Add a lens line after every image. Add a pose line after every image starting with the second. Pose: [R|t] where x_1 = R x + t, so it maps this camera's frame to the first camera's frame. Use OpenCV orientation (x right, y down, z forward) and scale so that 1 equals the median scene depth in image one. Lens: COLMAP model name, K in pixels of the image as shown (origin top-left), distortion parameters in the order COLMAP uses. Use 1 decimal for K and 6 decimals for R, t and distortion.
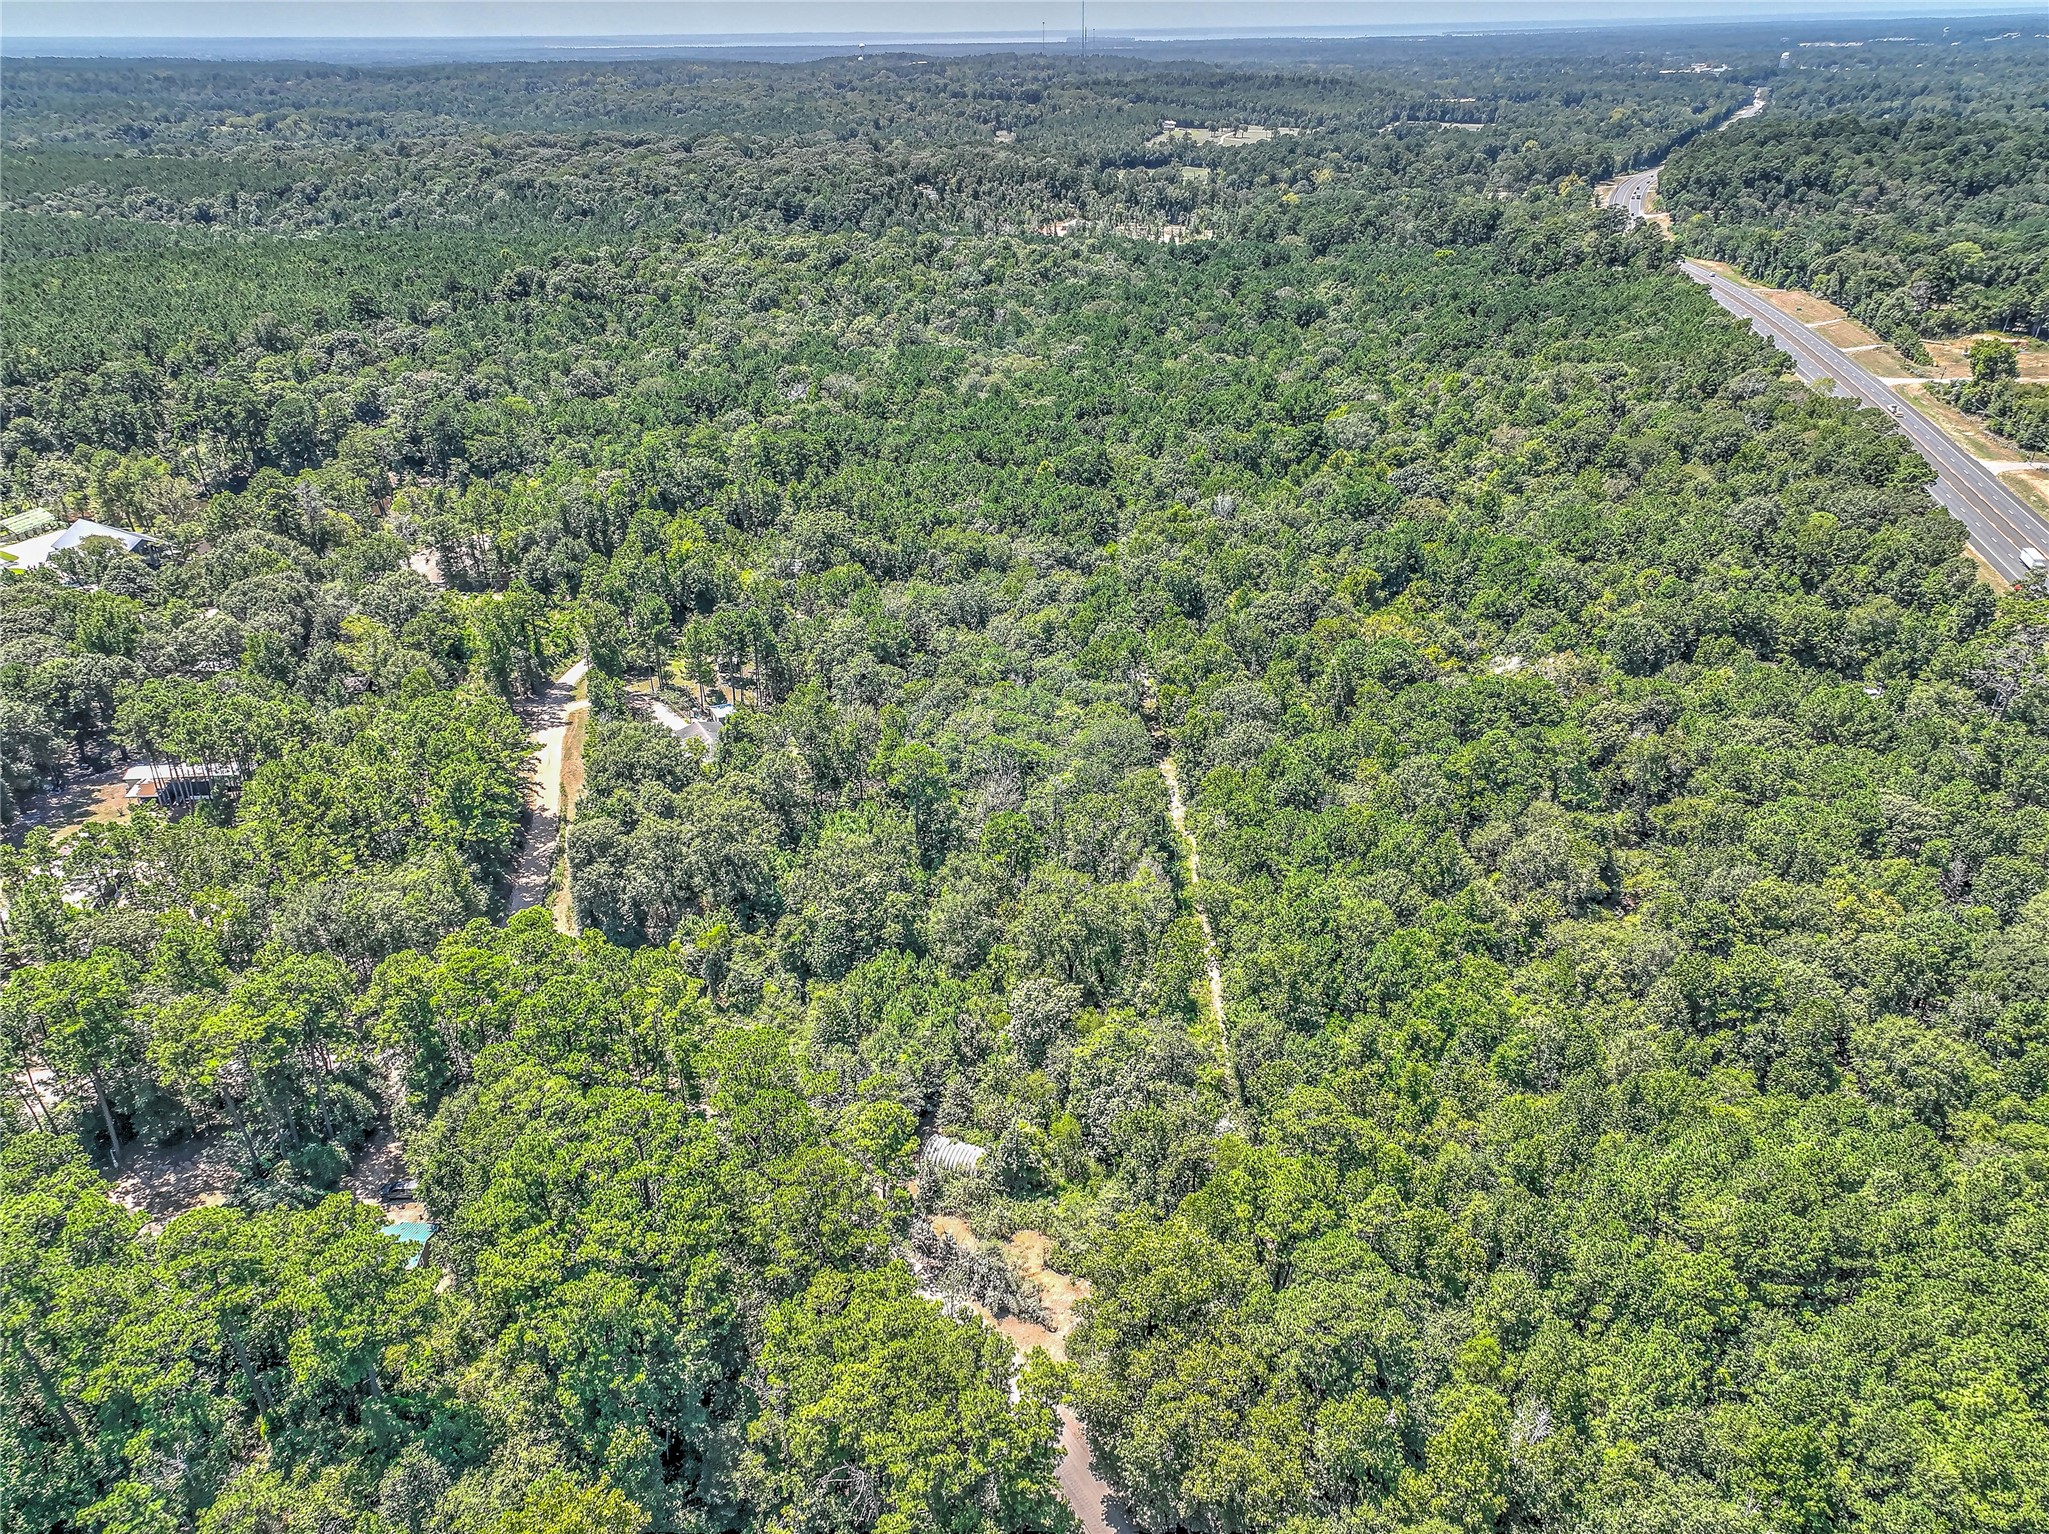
lens RADIAL K [[1438.6, 0, 1024.5], [0, 1438.6, 767.0], [0, 0, 1]] dist [0.011385, 0.022329]
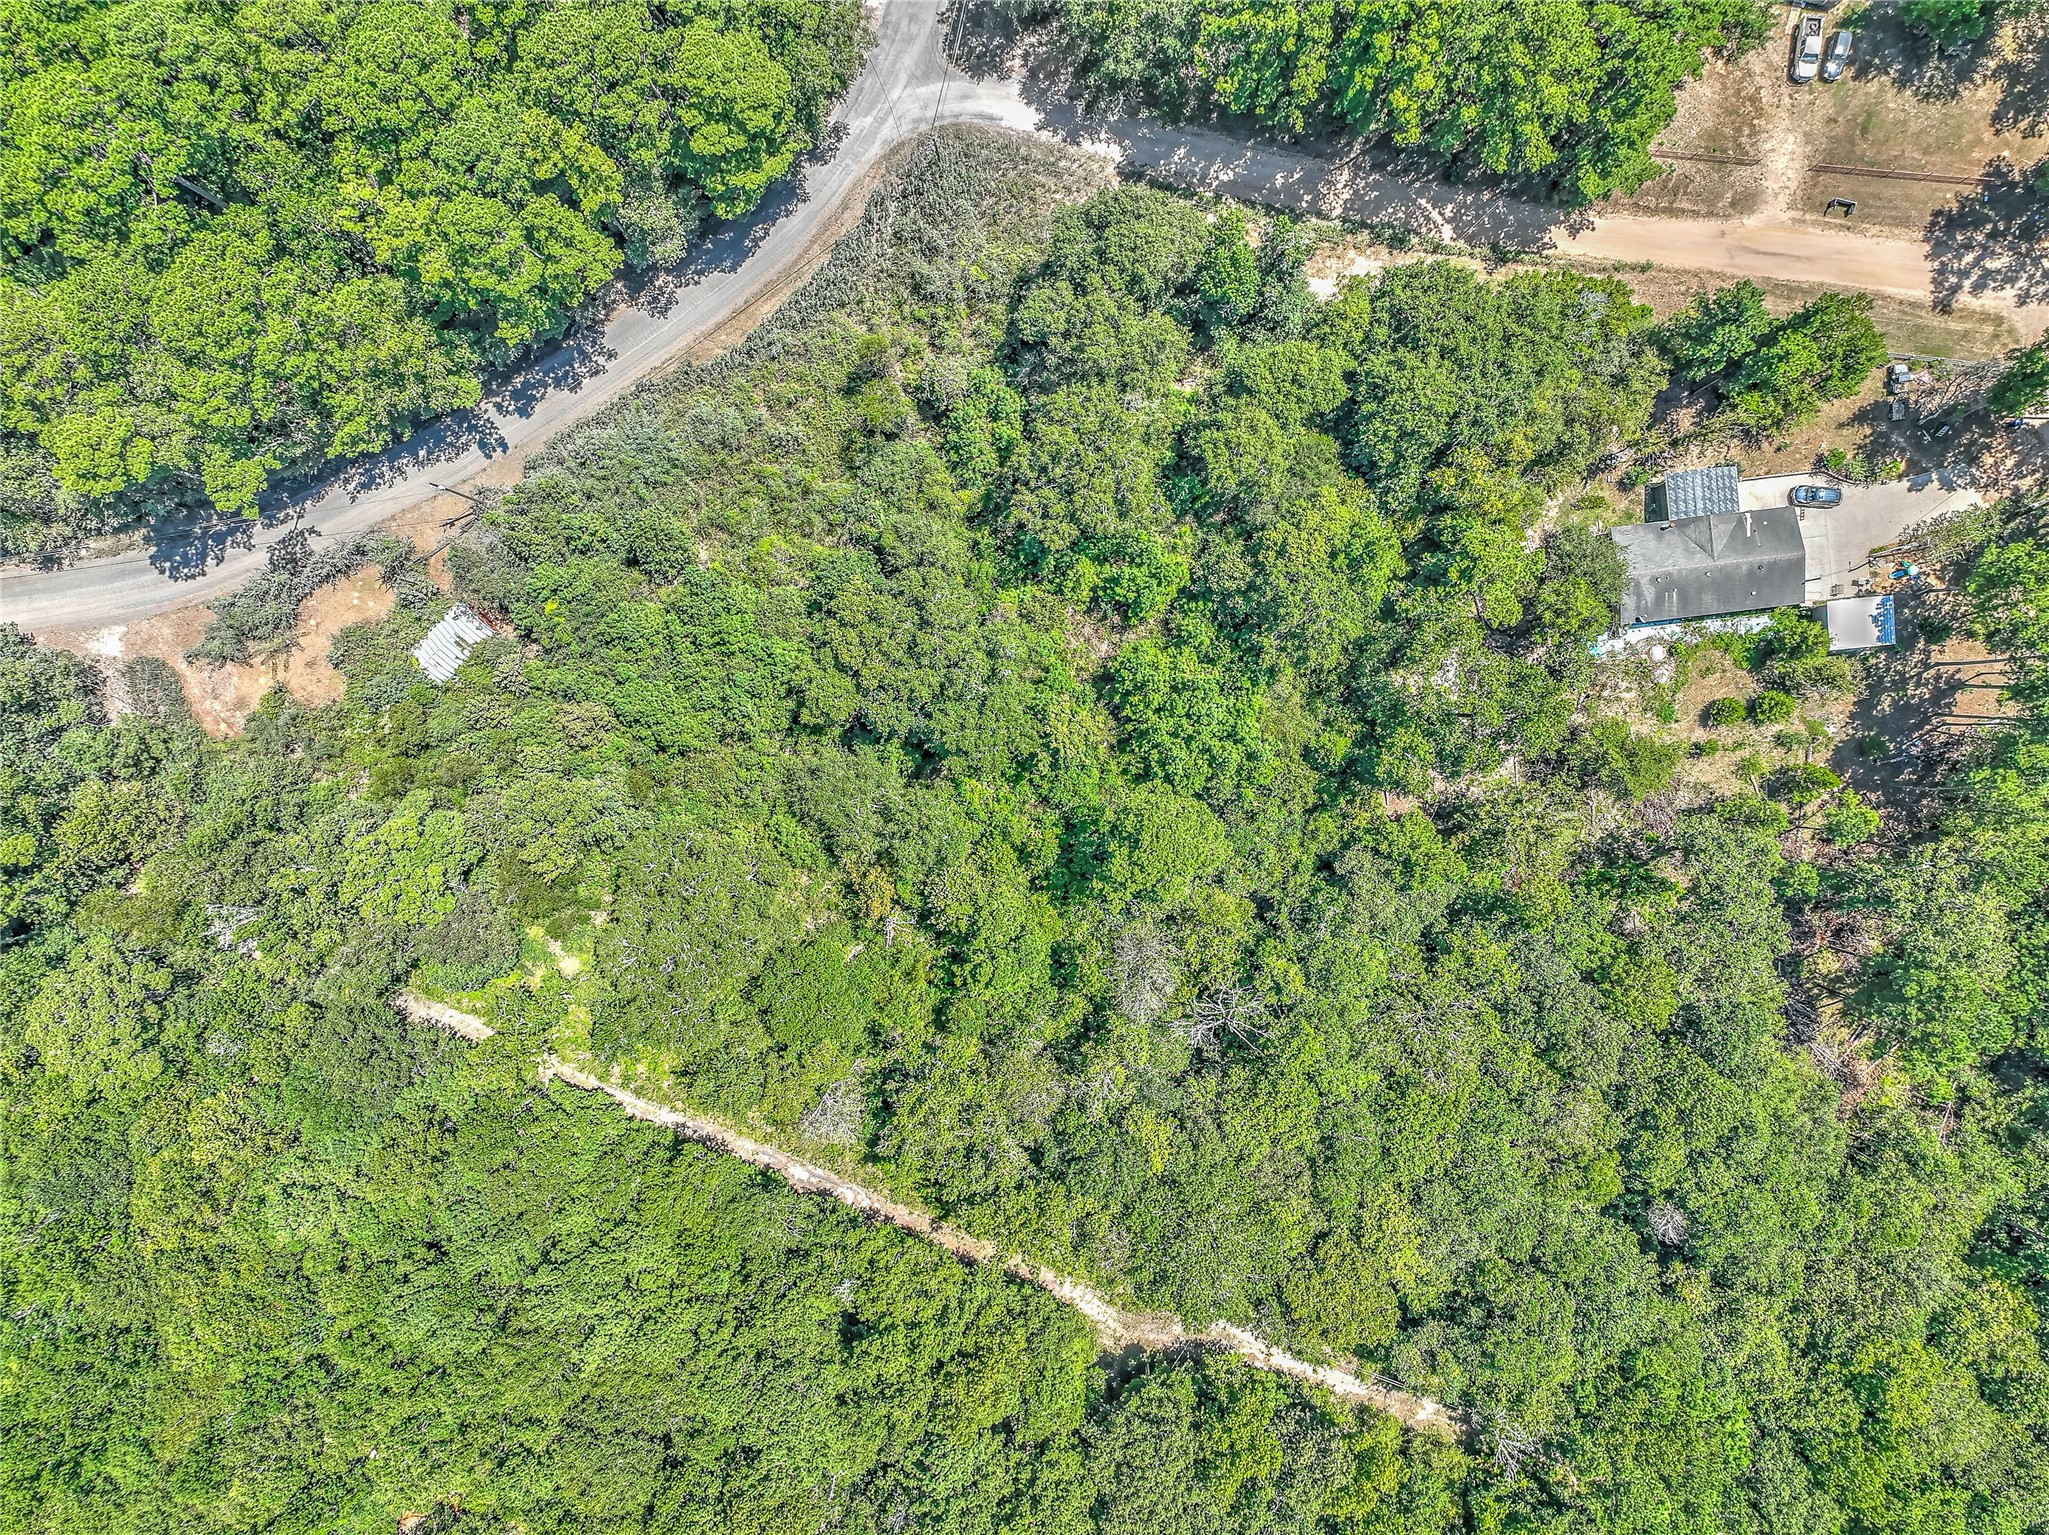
lens RADIAL K [[1438.6, 0, 1024.5], [0, 1438.6, 767.5], [0, 0, 1]] dist [0.011385, 0.022329]
pose [[-0.372131, 0.927637, 0.031762, -0.045147], [-0.410227, -0.195070, 0.890876, -0.206999], [0.832605, 0.318493, 0.453134, 0.332522]]
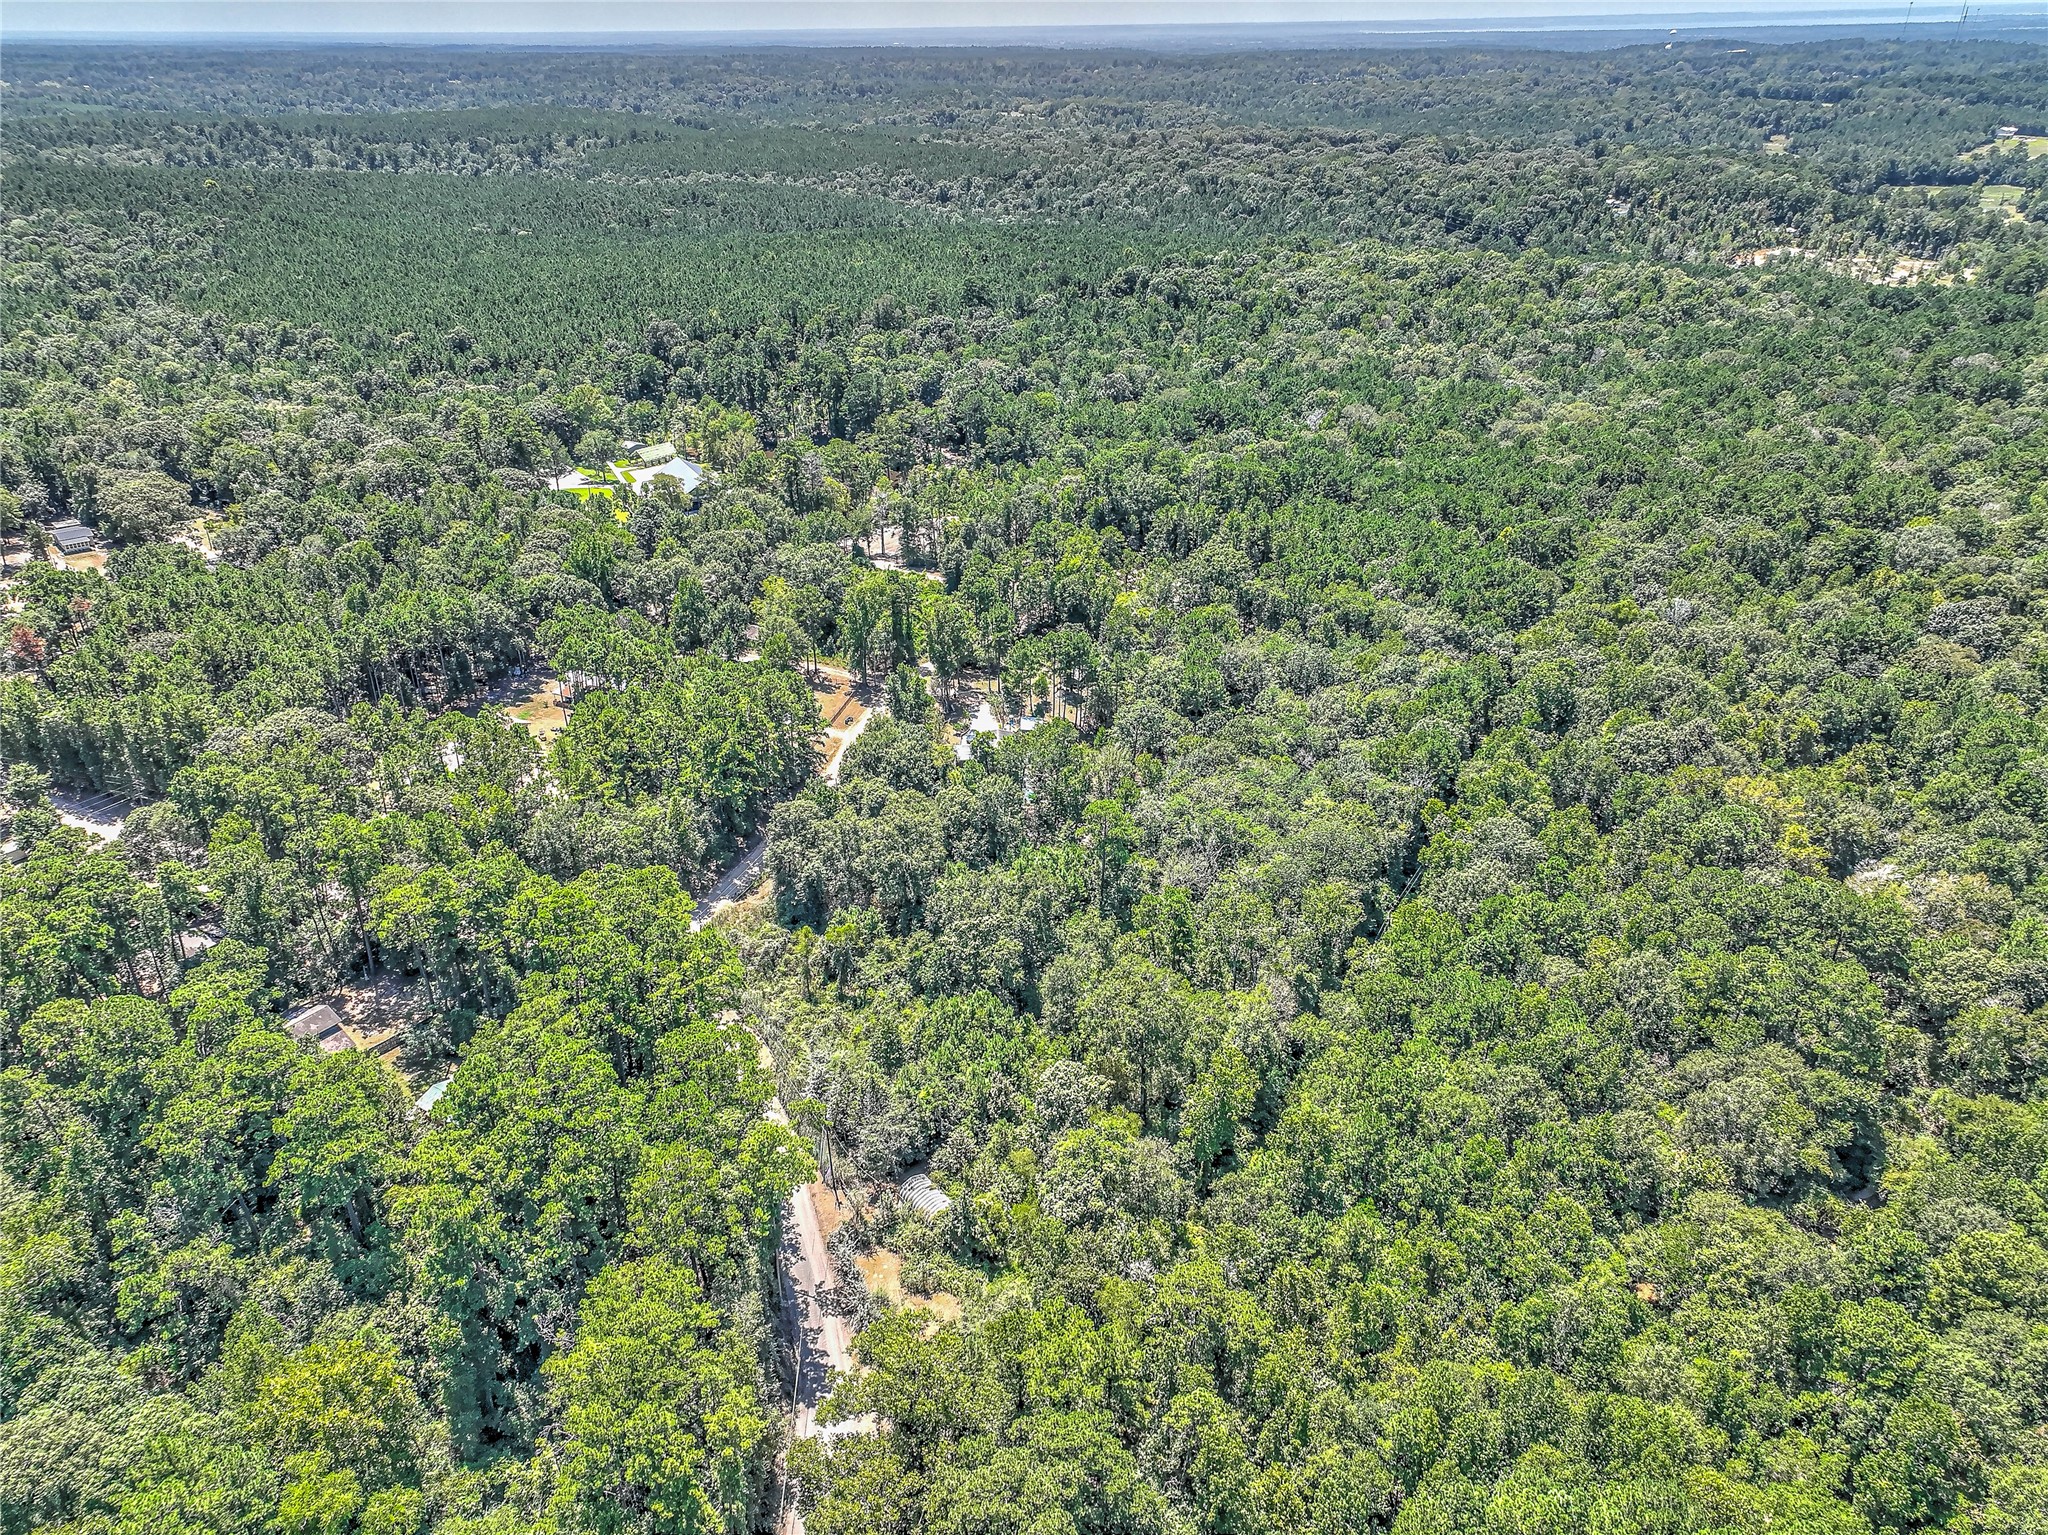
lens RADIAL K [[1437.9, 0, 1024.0], [0, 1437.9, 767.5], [0, 0, 1]] dist [0.011385, 0.022329]
pose [[0.879622, 0.223504, -0.419894, 0.136076], [-0.219521, 0.973852, 0.058502, -0.039609], [0.421990, 0.040716, 0.905686, 0.027516]]
